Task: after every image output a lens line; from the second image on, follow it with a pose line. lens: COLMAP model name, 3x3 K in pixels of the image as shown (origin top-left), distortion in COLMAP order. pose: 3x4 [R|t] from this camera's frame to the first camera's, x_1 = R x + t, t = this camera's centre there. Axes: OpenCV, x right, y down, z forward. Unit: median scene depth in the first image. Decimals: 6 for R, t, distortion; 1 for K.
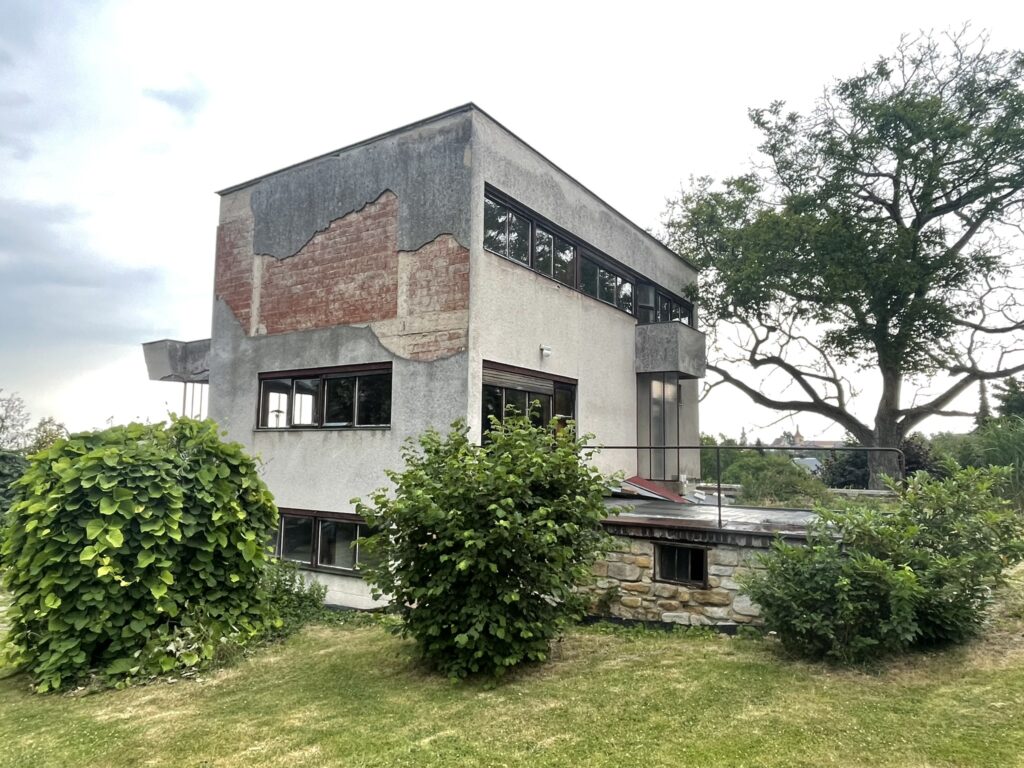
lens RADIAL K [[634.8, 0, 522.0], [0, 634.8, 389.1], [0, 0, 1]] dist [-0.013403, 0.002987]
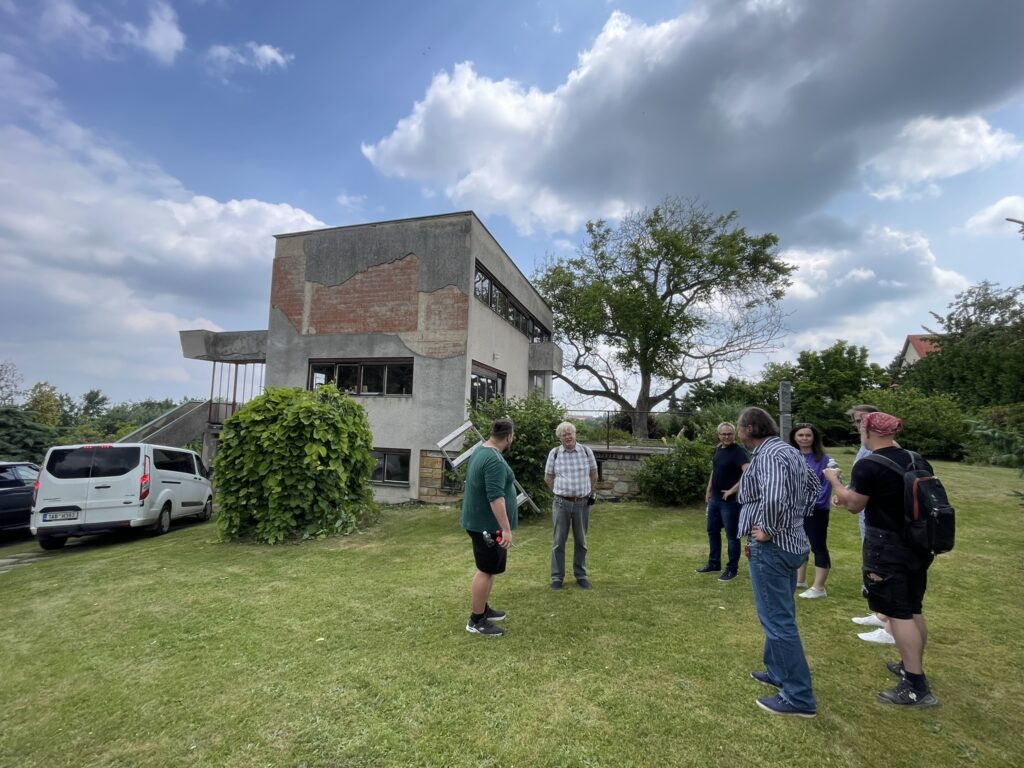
lens RADIAL K [[420.1, 0, 509.7], [0, 420.1, 386.3], [0, 0, 1]] dist [-0.008420, 0.000028]
pose [[0.962368, 0.039715, 0.268832, -0.225272], [-0.044868, 0.998908, 0.013046, 0.007043], [-0.268021, -0.024617, 0.963099, -0.122096]]
